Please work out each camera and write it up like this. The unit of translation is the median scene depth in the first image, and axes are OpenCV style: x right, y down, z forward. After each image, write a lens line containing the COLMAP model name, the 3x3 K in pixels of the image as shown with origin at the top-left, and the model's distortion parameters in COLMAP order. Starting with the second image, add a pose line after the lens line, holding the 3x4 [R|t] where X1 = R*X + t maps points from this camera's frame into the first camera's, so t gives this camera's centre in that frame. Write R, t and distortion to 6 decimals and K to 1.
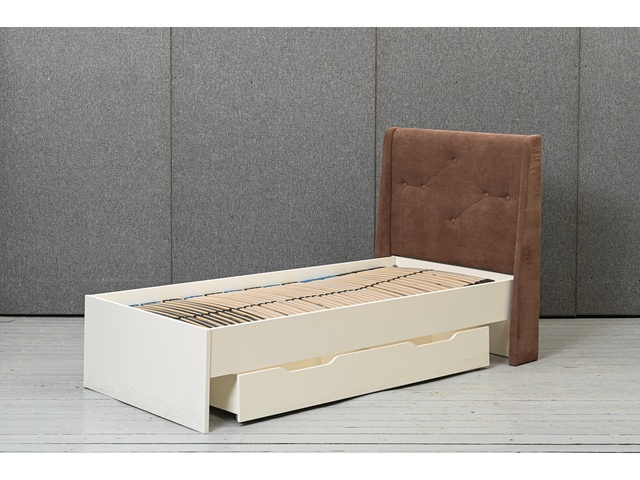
lens RADIAL K [[1409.9, 0, 320.0], [0, 1409.9, 240.0], [0, 0, 1]] dist [-0.227912, 0.020719]
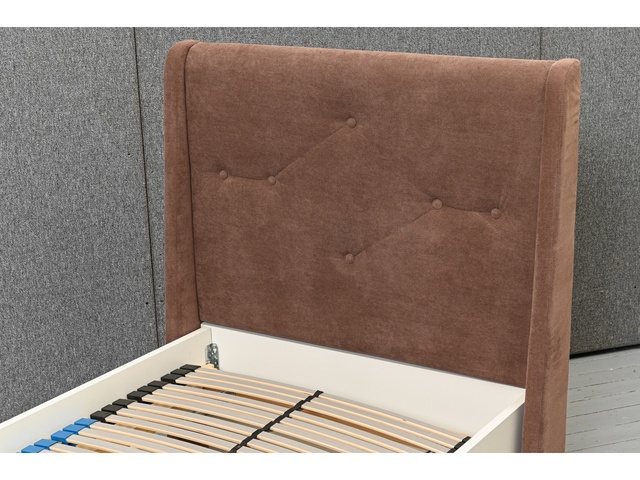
lens RADIAL K [[1164.9, 0, 320.0], [0, 1164.9, 240.0], [0, 0, 1]] dist [0.008506, 0.027492]
pose [[0.962836, -0.100162, 0.250827, -0.004450], [0.059923, 0.984768, 0.163223, -0.078127], [-0.263355, -0.142126, 0.954172, 0.650046]]
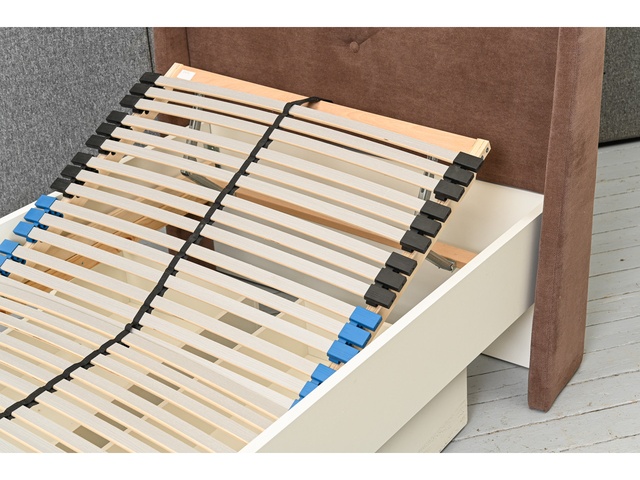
lens RADIAL K [[1166.7, 0, 339.1], [0, 1166.7, 223.7], [0, 0, 1]] dist [0.015155, -0.026787]
pose [[0.974755, -0.146109, 0.168832, 0.028860], [0.077663, 0.930814, 0.357146, -0.082529], [-0.209333, -0.335018, 0.918664, 0.681206]]
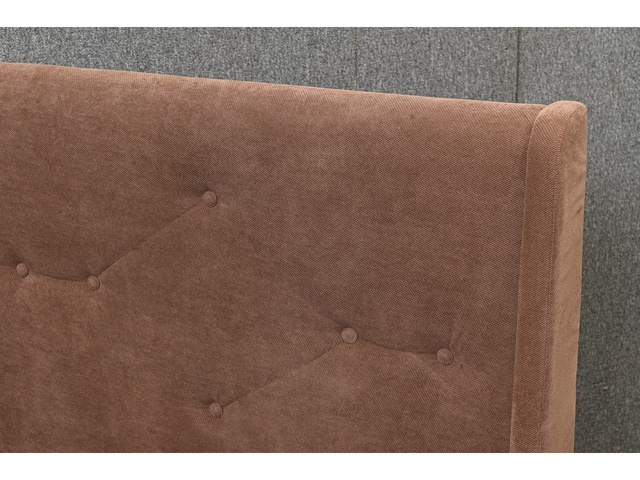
lens RADIAL K [[1164.9, 0, 320.0], [0, 1164.9, 240.0], [0, 0, 1]] dist [0.008506, 0.027492]
pose [[0.957325, -0.118927, 0.263410, 0.057494], [0.067002, 0.977908, 0.198007, -0.088523], [-0.281139, -0.171908, 0.944144, 0.776551]]
